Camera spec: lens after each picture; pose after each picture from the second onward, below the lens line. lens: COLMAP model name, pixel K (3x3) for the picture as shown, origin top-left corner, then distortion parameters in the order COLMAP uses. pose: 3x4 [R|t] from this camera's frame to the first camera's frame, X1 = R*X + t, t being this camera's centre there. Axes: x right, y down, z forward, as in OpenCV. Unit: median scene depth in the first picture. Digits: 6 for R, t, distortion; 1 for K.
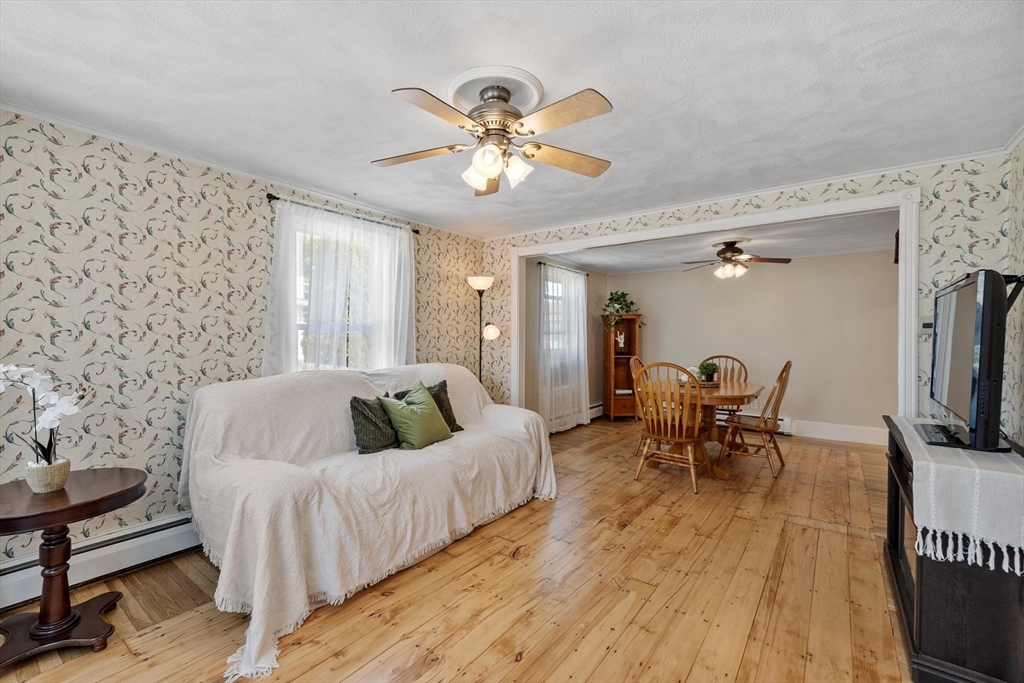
lens RADIAL K [[446.5, 0, 485.2], [0, 446.5, 342.0], [0, 0, 1]] dist [0.001862, 0.000252]
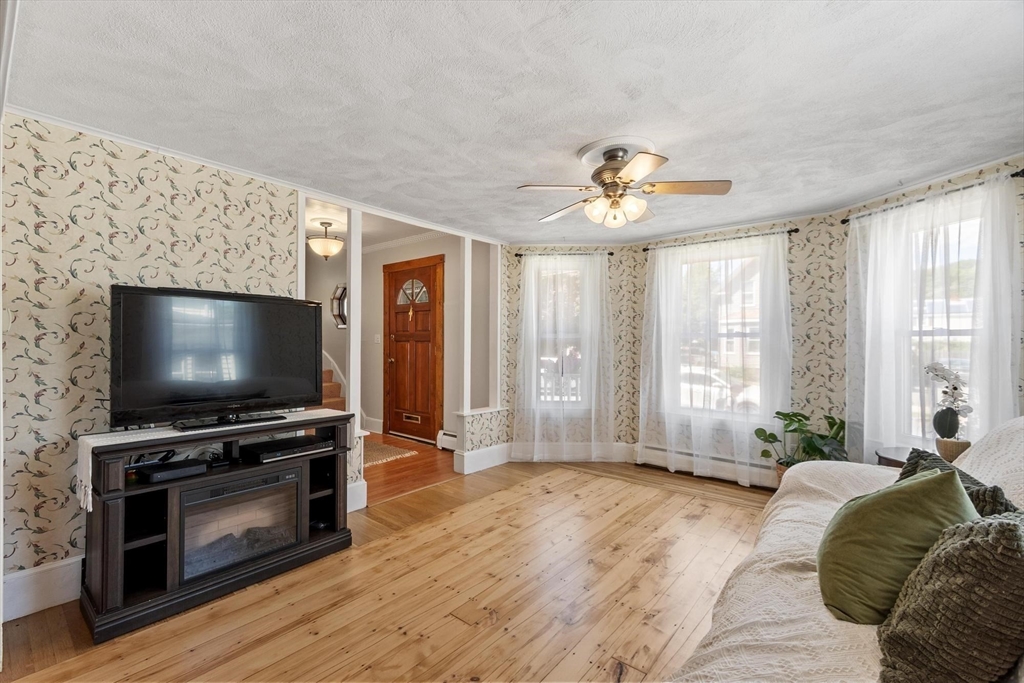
lens RADIAL K [[444.6, 0, 487.5], [0, 444.6, 339.4], [0, 0, 1]] dist [0.002022, -0.000700]
pose [[-0.998887, -0.008166, 0.046452, 0.186976], [-0.007967, 0.999958, 0.004460, -0.012195], [-0.046487, 0.004084, -0.998911, 1.317677]]
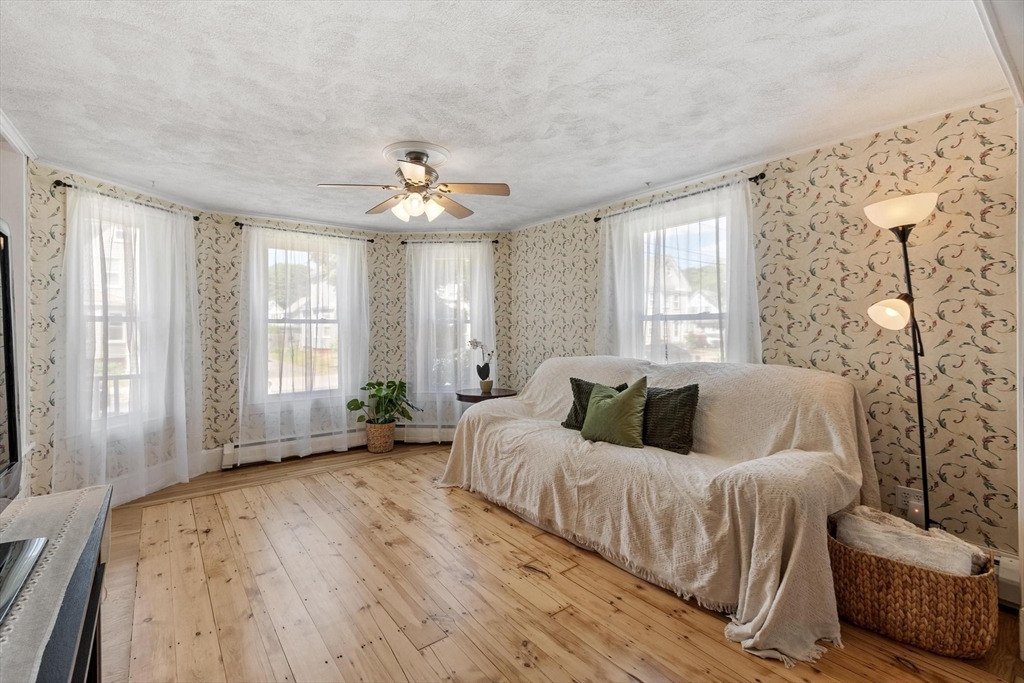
lens RADIAL K [[450.4, 0, 484.0], [0, 450.4, 328.0], [0, 0, 1]] dist [0.001412, 0.000155]
pose [[-0.266403, -0.003146, -0.963857, 0.764554], [-0.006606, 0.999977, -0.001438, -0.005167], [0.963839, 0.005984, -0.266417, 0.908143]]
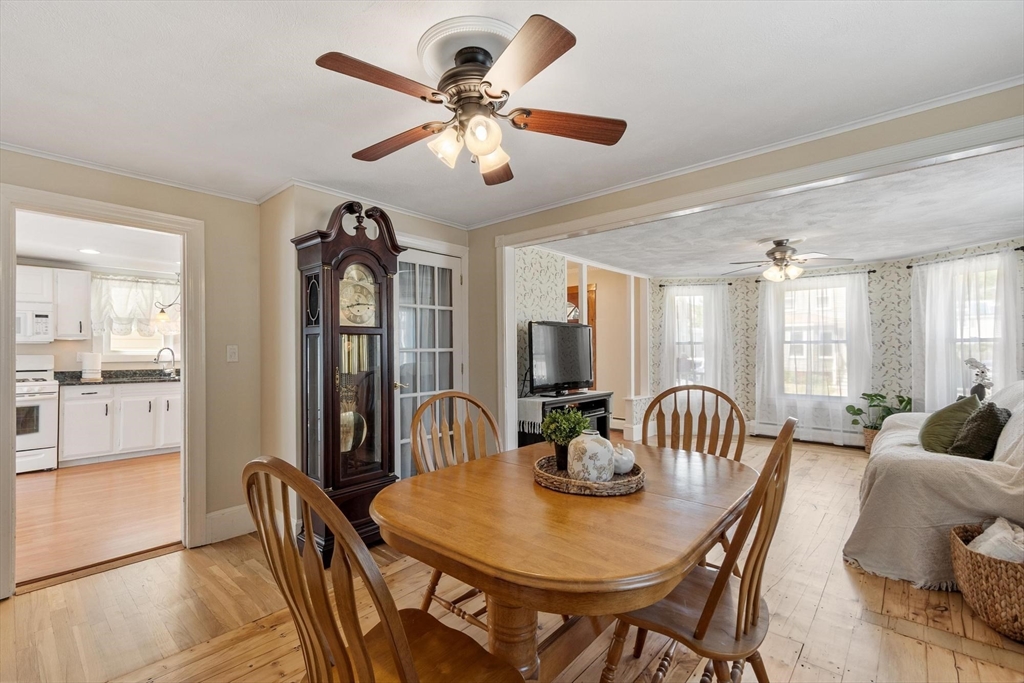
lens RADIAL K [[454.1, 0, 488.7], [0, 454.1, 343.7], [0, 0, 1]] dist [0.000479, 0.000045]
pose [[-0.996723, 0.002574, 0.080851, 0.752286], [0.002570, 0.999997, -0.000155, -0.020652], [-0.080851, 0.000054, -0.996726, 1.956616]]
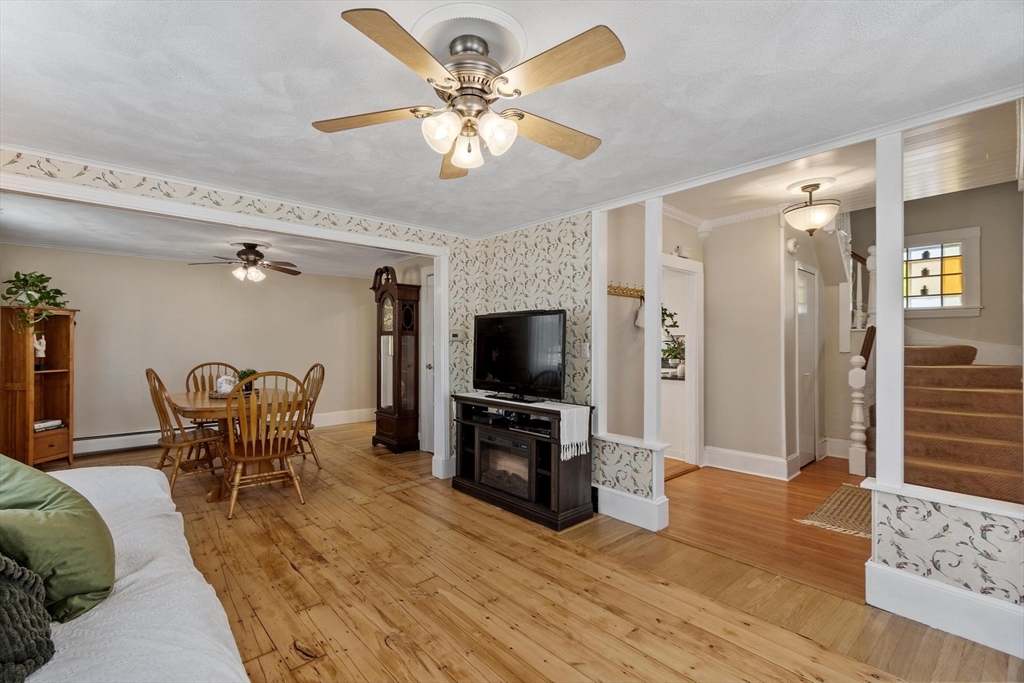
lens RADIAL K [[446.5, 0, 485.2], [0, 446.5, 342.0], [0, 0, 1]] dist [0.001862, 0.000252]
pose [[0.192828, 0.000124, 0.981233, -0.445608], [0.010408, 0.999943, -0.002172, -0.006244], [-0.981177, 0.010632, 0.192815, 0.467677]]
